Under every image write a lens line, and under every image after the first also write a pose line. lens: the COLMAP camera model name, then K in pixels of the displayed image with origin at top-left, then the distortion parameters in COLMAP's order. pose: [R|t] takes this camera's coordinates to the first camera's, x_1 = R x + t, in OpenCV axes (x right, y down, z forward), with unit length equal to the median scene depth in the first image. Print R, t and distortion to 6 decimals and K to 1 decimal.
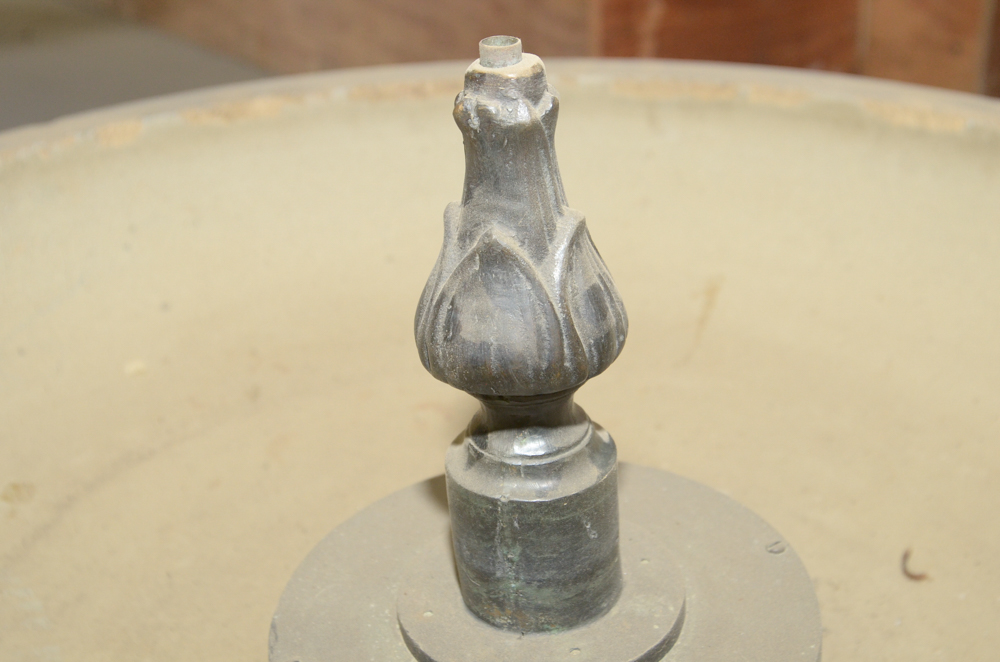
lens RADIAL K [[1470.3, 0, 500.0], [0, 1470.3, 331.0], [0, 0, 1]] dist [0.012226, 0.090117]
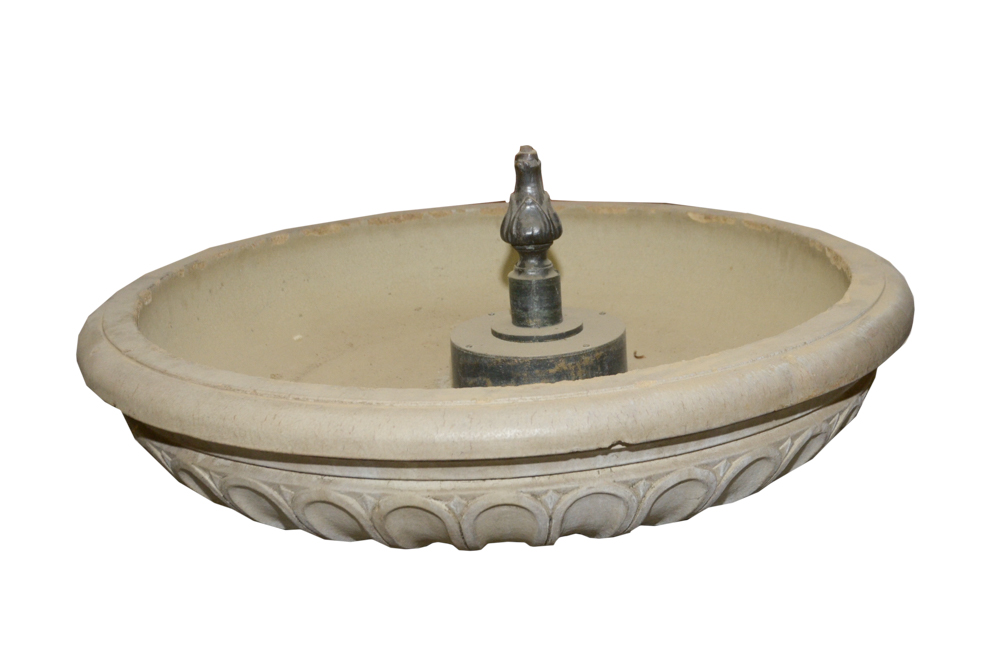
lens RADIAL K [[1416.0, 0, 501.3], [0, 1416.0, 298.5], [0, 0, 1]] dist [0.021328, 0.015973]
pose [[0.958921, -0.073906, 0.273875, -0.954569], [0.134041, 0.968933, -0.207849, 0.815403], [-0.250006, 0.236022, 0.939037, -2.010418]]
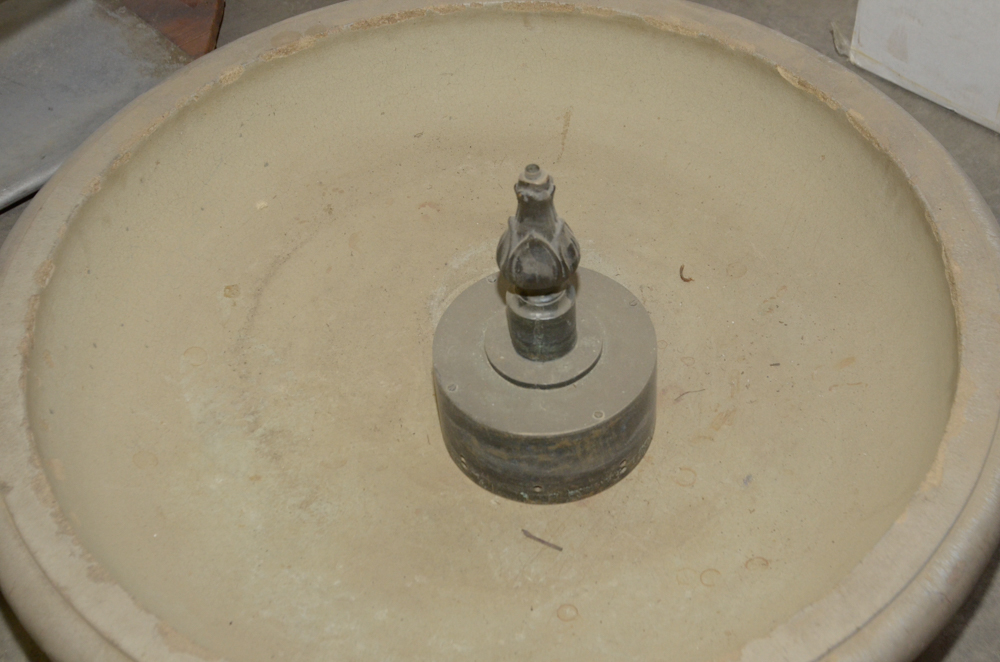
lens RADIAL K [[1470.3, 0, 500.0], [0, 1470.3, 331.0], [0, 0, 1]] dist [0.012226, 0.090117]
pose [[0.978726, -0.149090, 0.140955, -0.423068], [0.092139, 0.933214, 0.347306, -0.759091], [-0.183322, -0.326930, 0.927098, -1.365948]]
